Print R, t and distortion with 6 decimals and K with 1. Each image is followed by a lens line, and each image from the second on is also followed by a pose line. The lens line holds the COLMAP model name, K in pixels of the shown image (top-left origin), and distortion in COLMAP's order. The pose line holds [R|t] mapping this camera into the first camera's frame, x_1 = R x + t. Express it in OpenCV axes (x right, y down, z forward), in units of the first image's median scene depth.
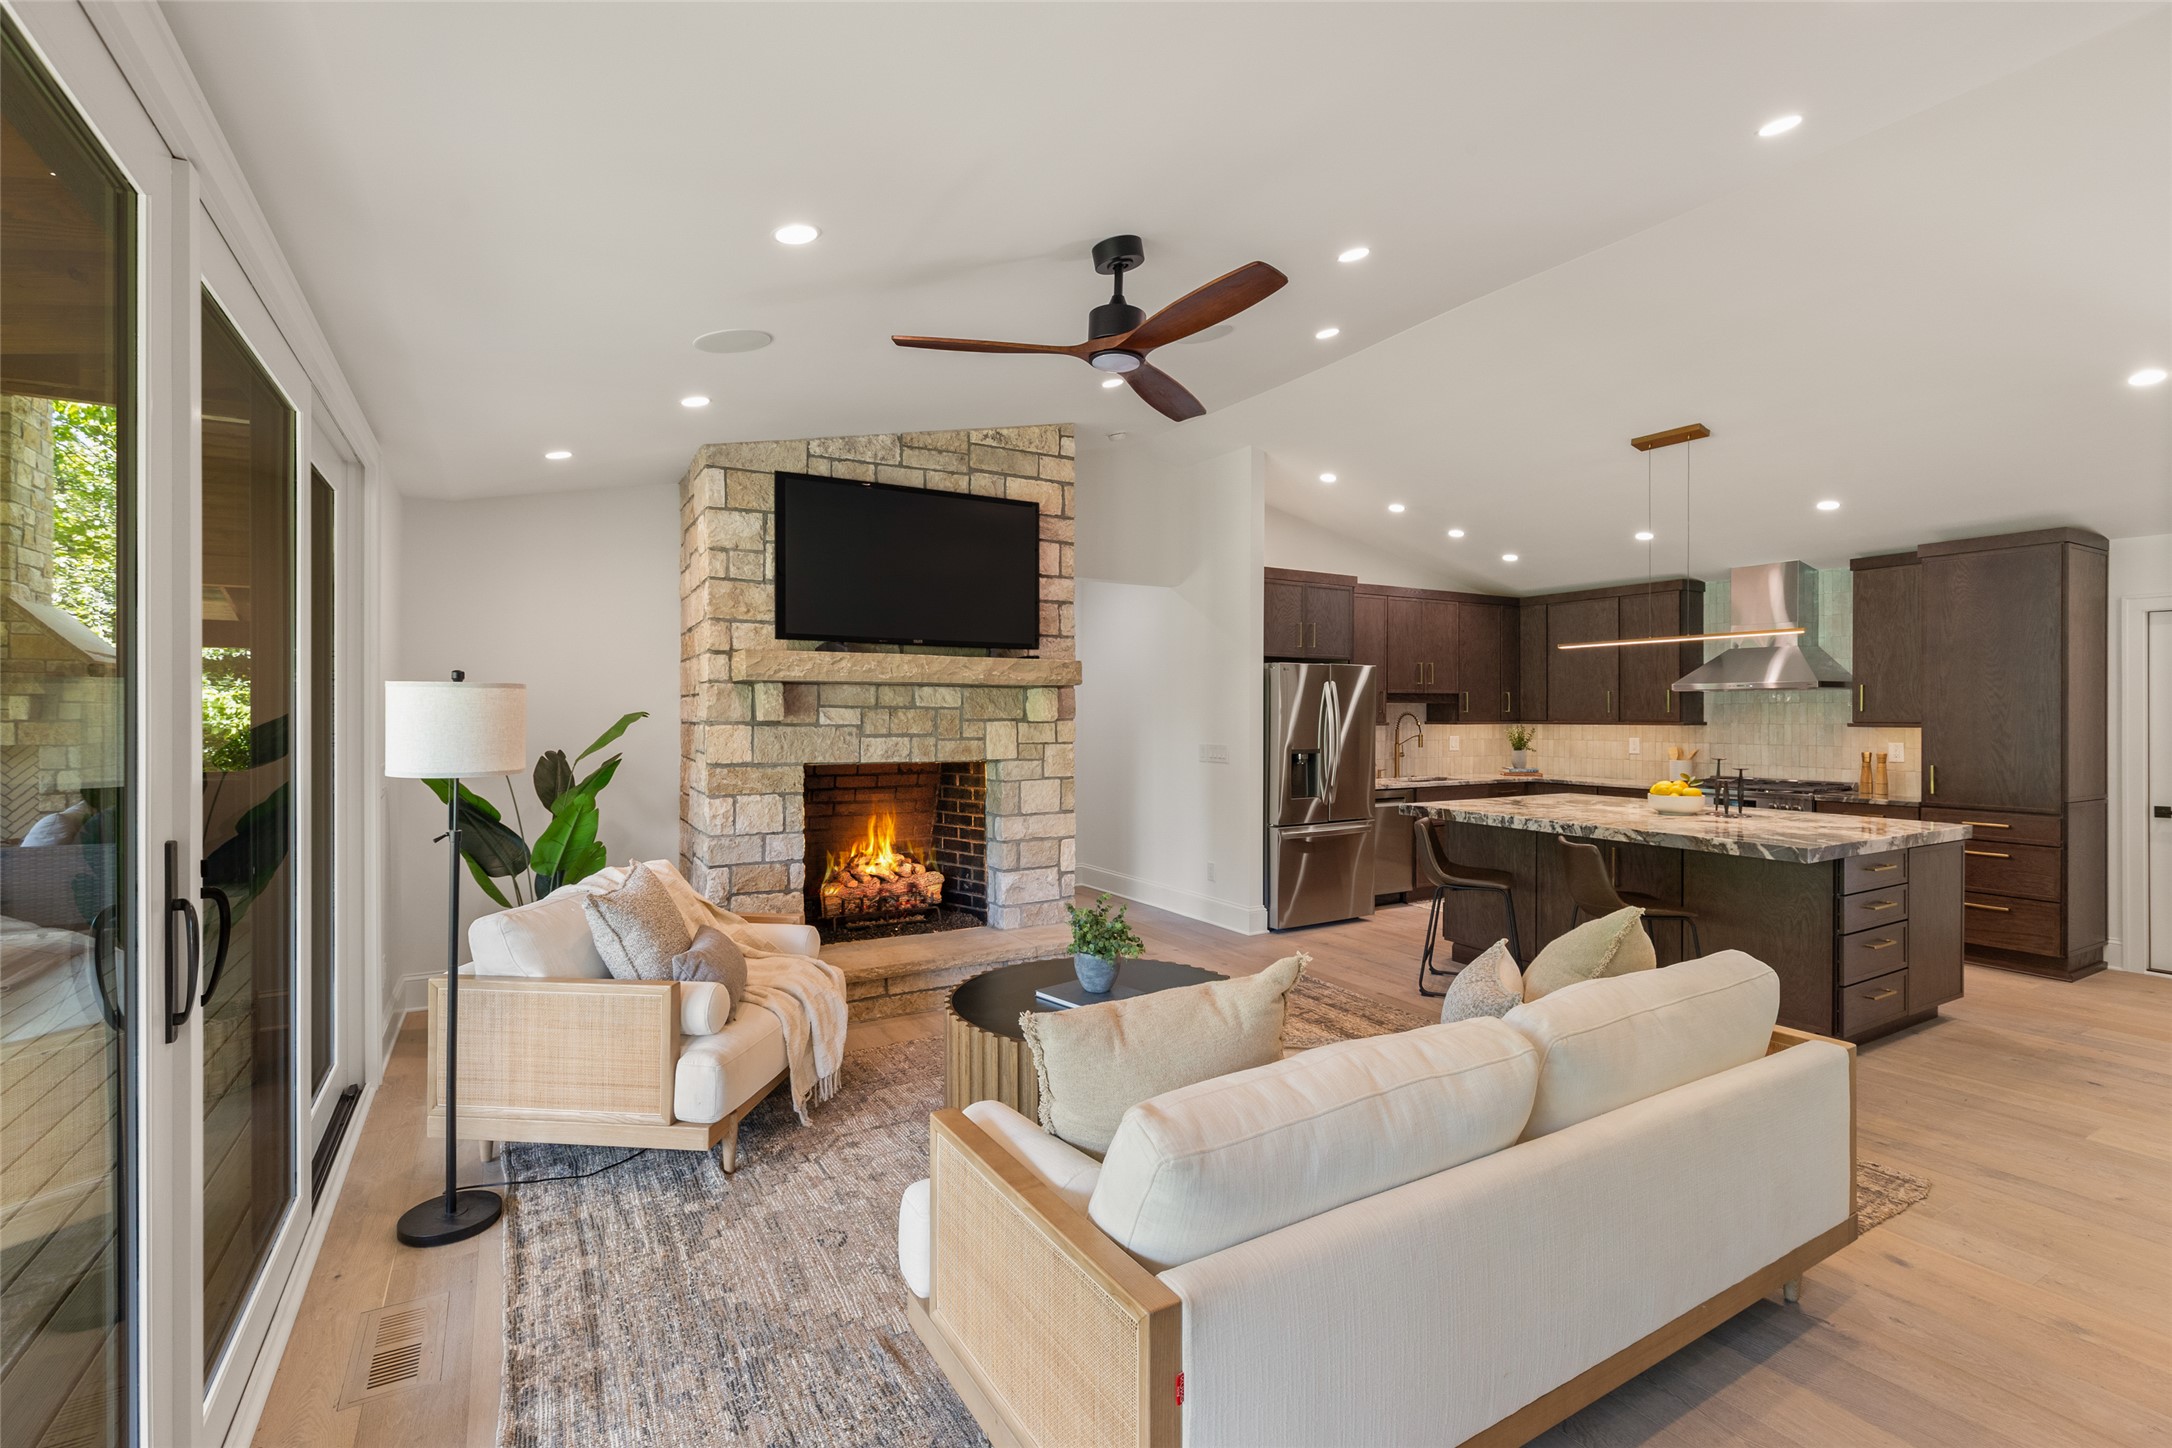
lens RADIAL K [[975.4, 0, 1087.9], [0, 975.4, 716.1], [0, 0, 1]] dist [0.006170, -0.001620]
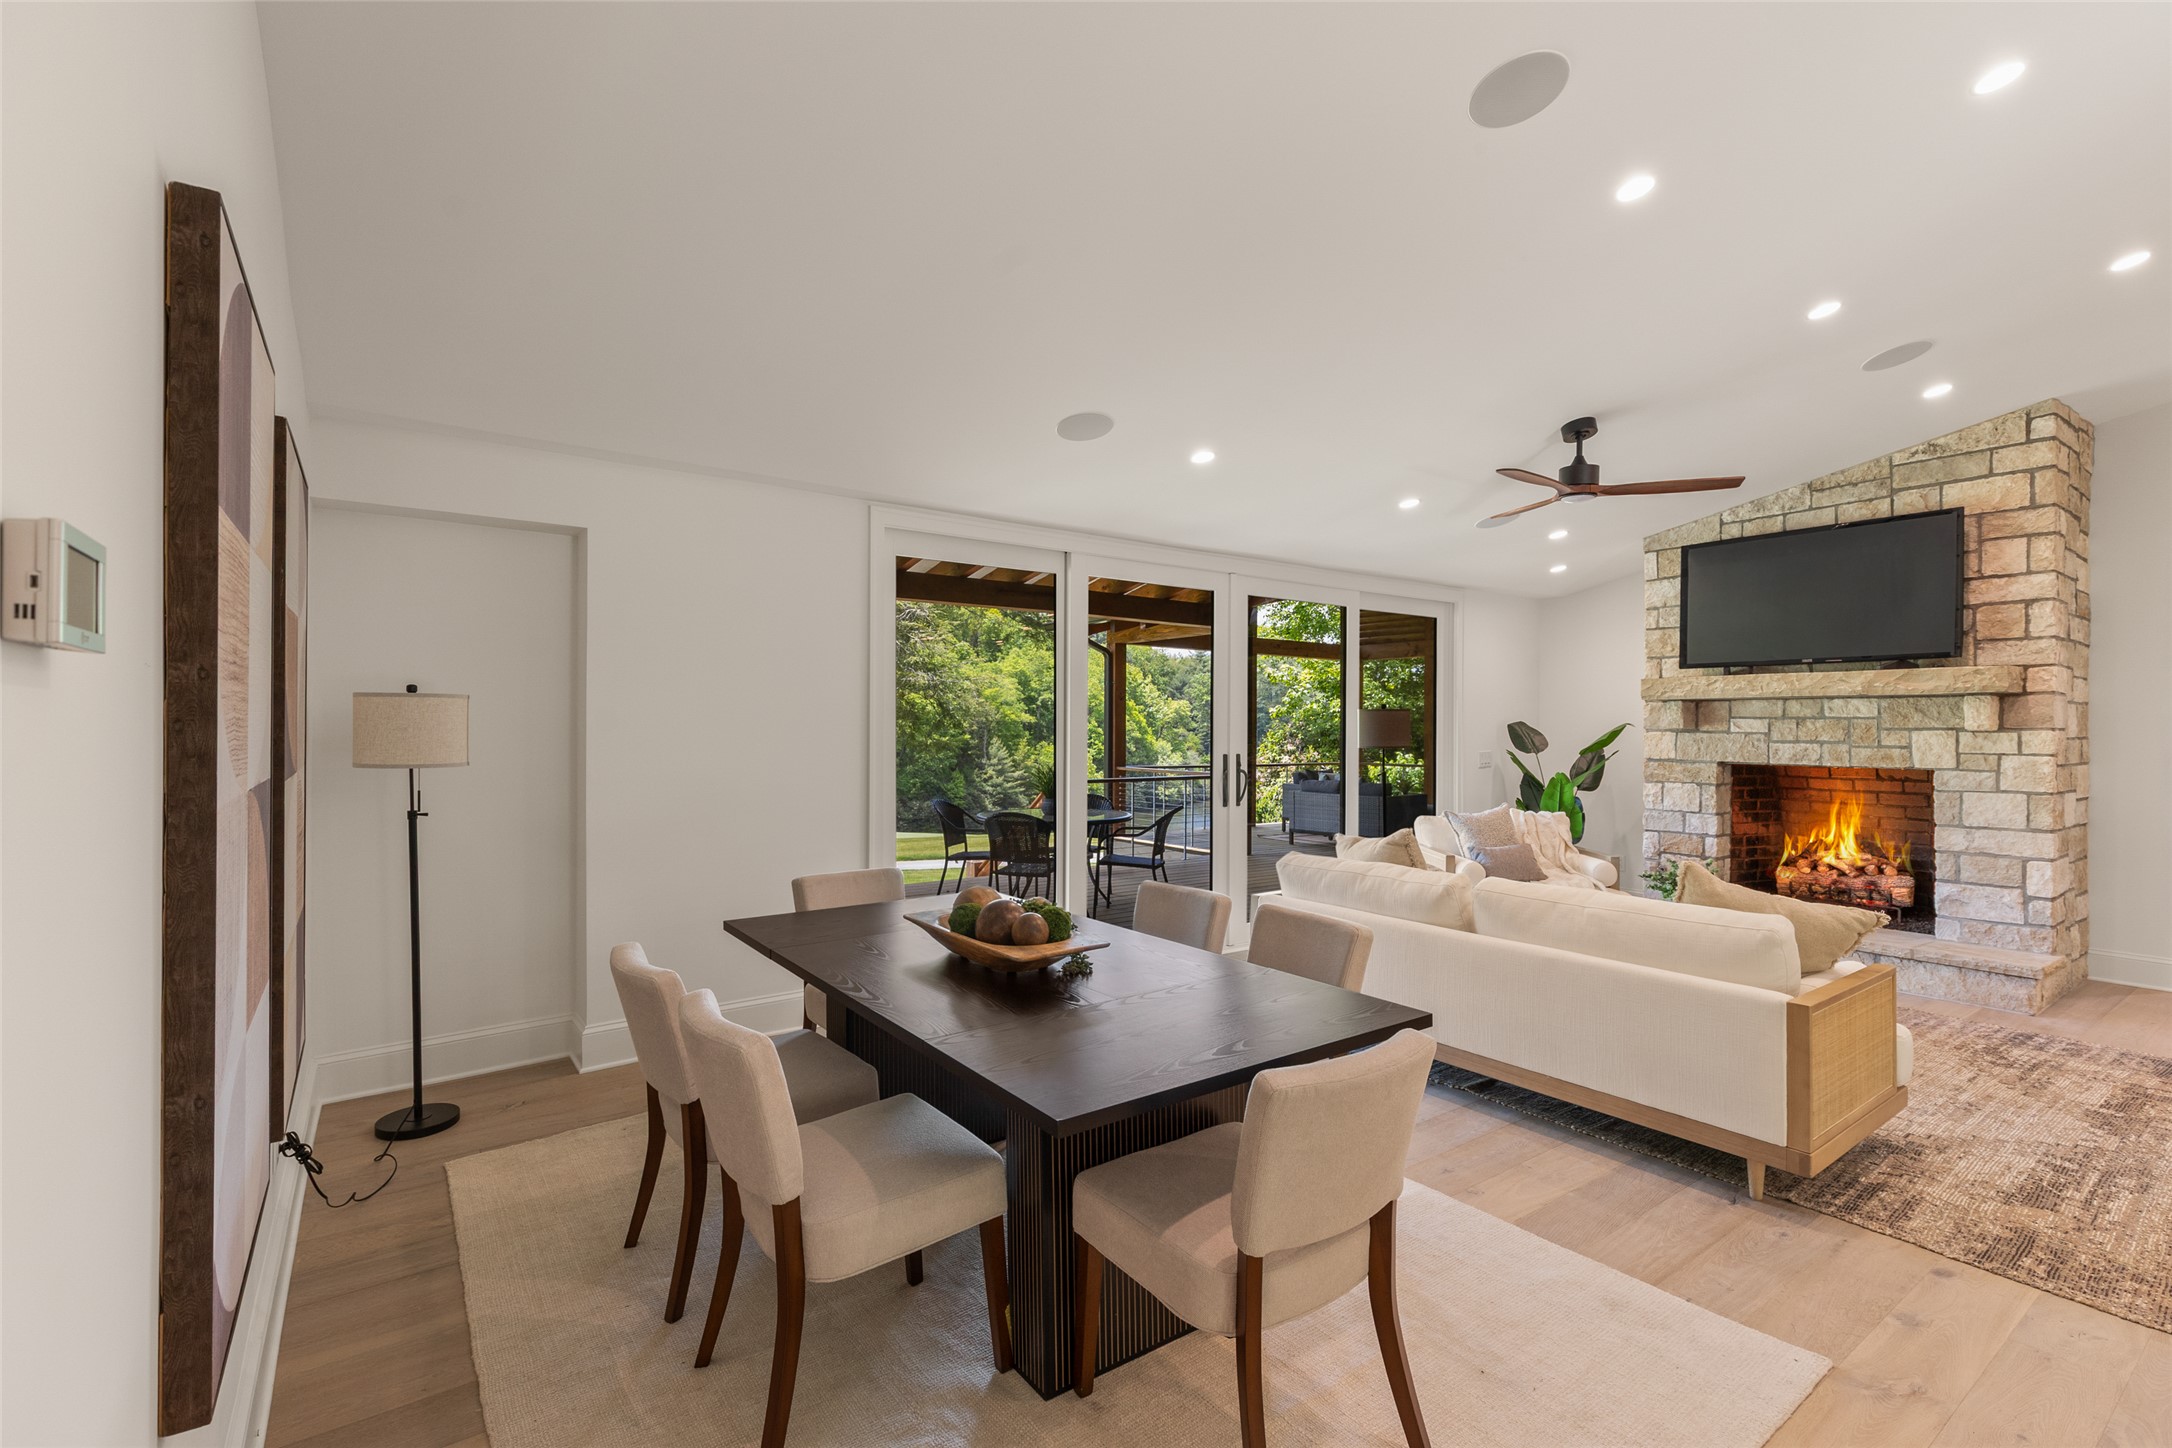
lens RADIAL K [[975.4, 0, 1082.1], [0, 975.4, 731.1], [0, 0, 1]] dist [0.006170, -0.001620]
pose [[0.087144, 0.002017, -0.996194, 0.817282], [-0.007137, 0.999974, 0.001400, 0.010435], [0.996170, 0.006988, 0.087156, 0.036935]]
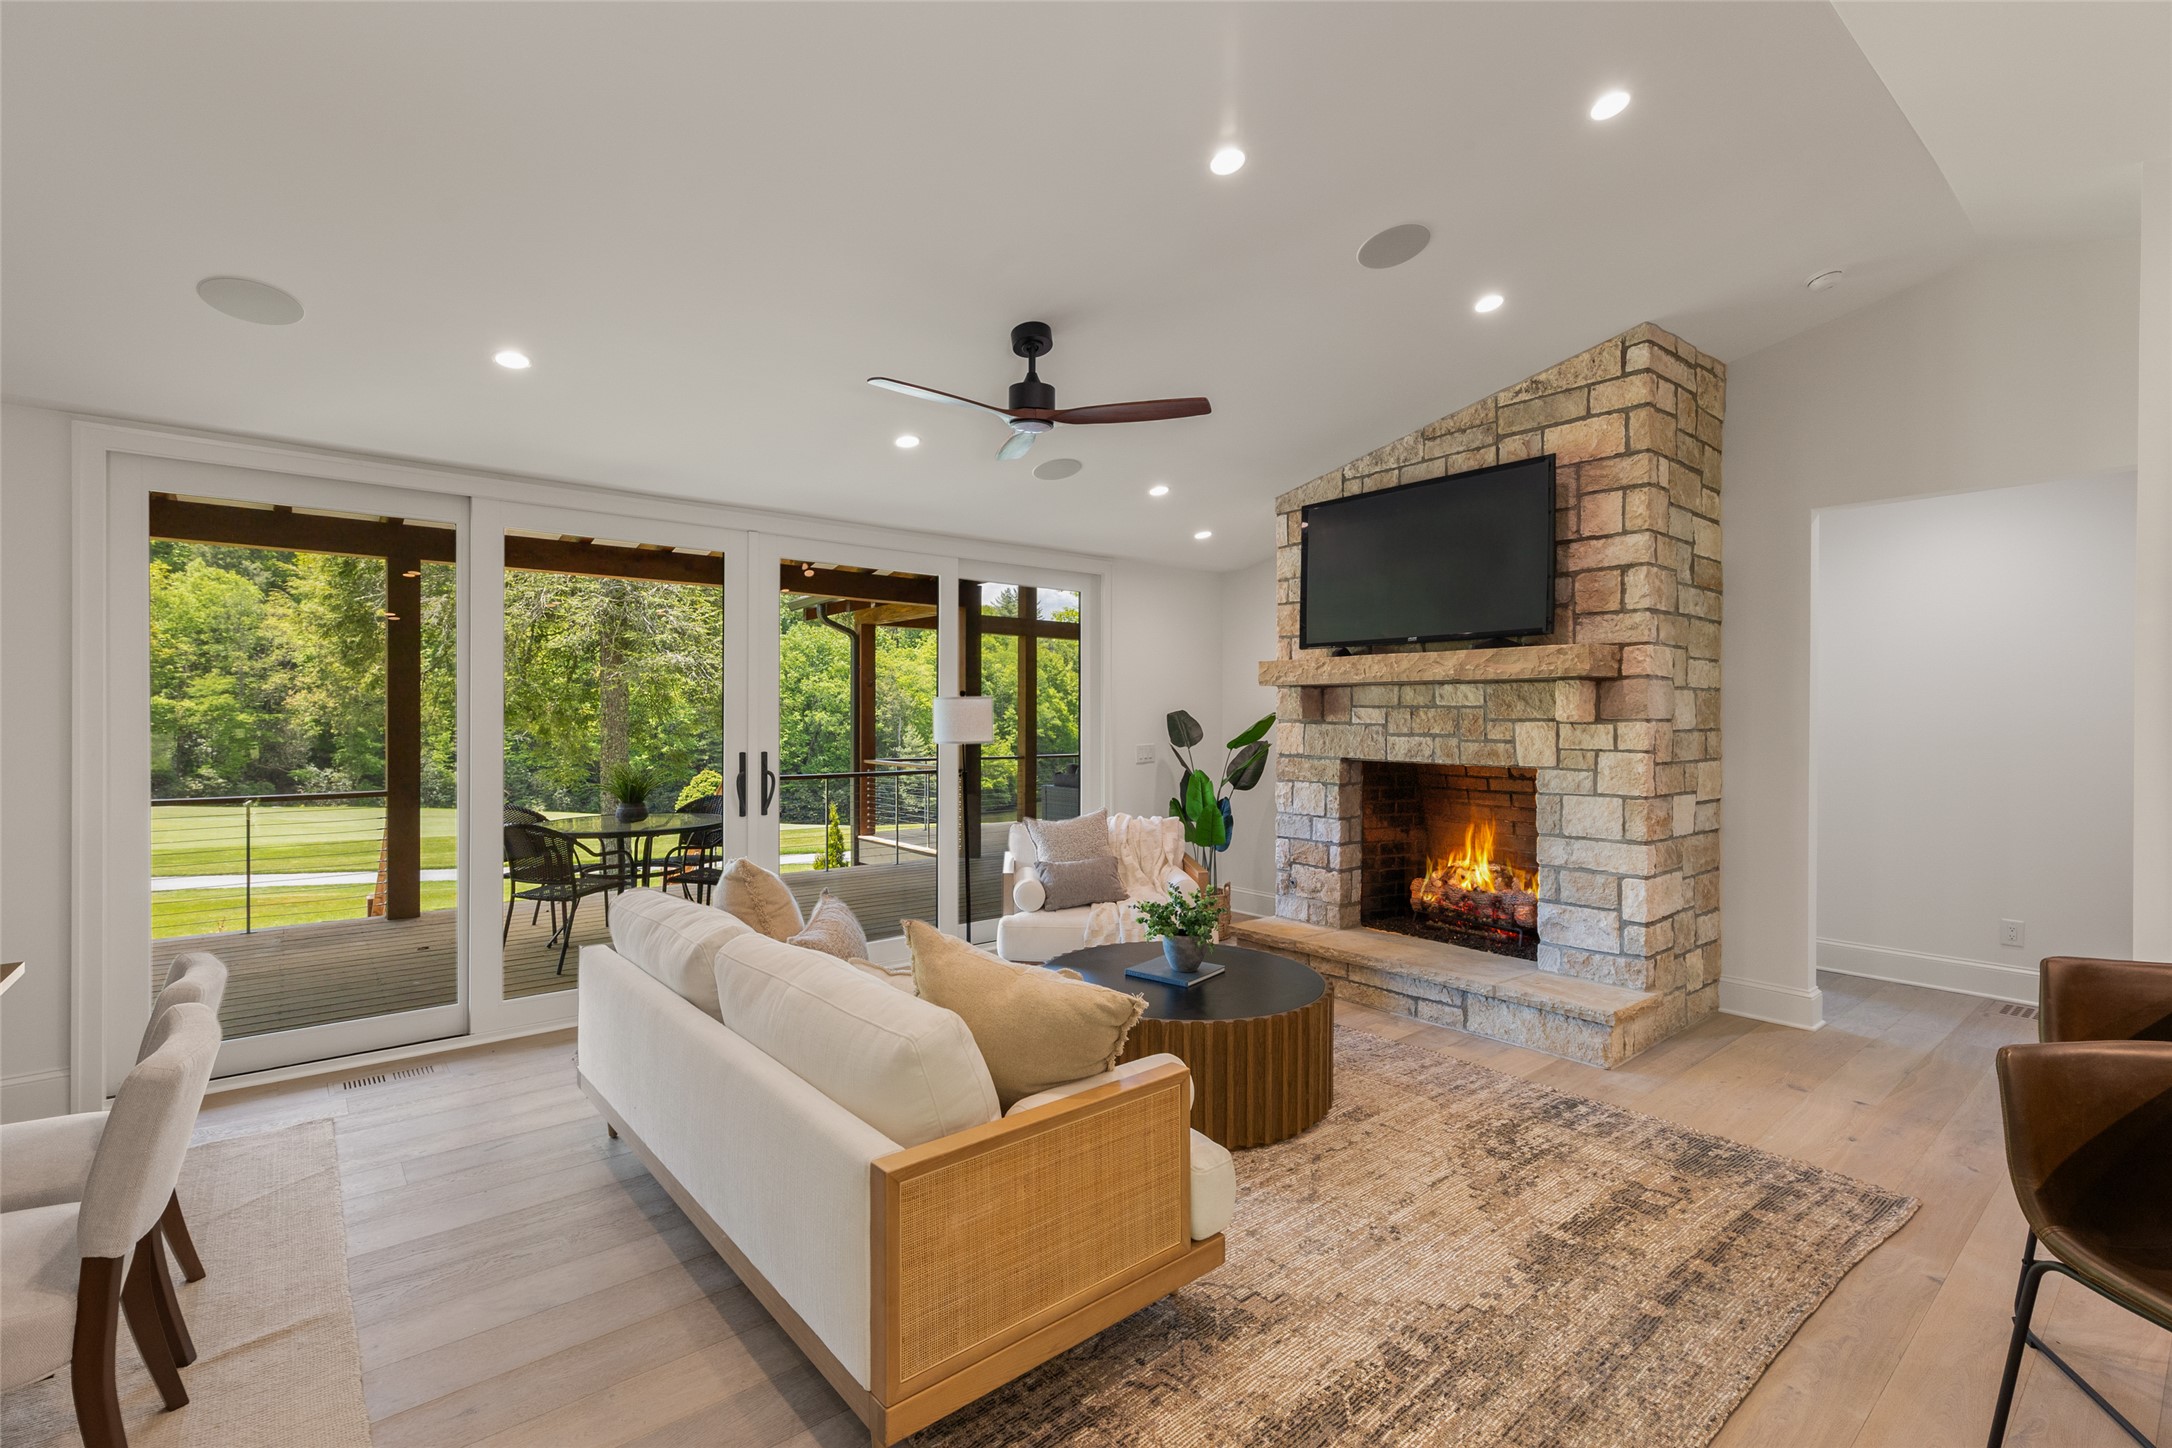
lens RADIAL K [[975.4, 0, 1072.5], [0, 975.4, 722.0], [0, 0, 1]] dist [0.006170, -0.001620]
pose [[0.151563, 0.005178, -0.988434, 0.668816], [-0.004569, 0.999979, 0.004538, 0.003379], [0.988437, 0.003829, 0.151583, 0.462153]]
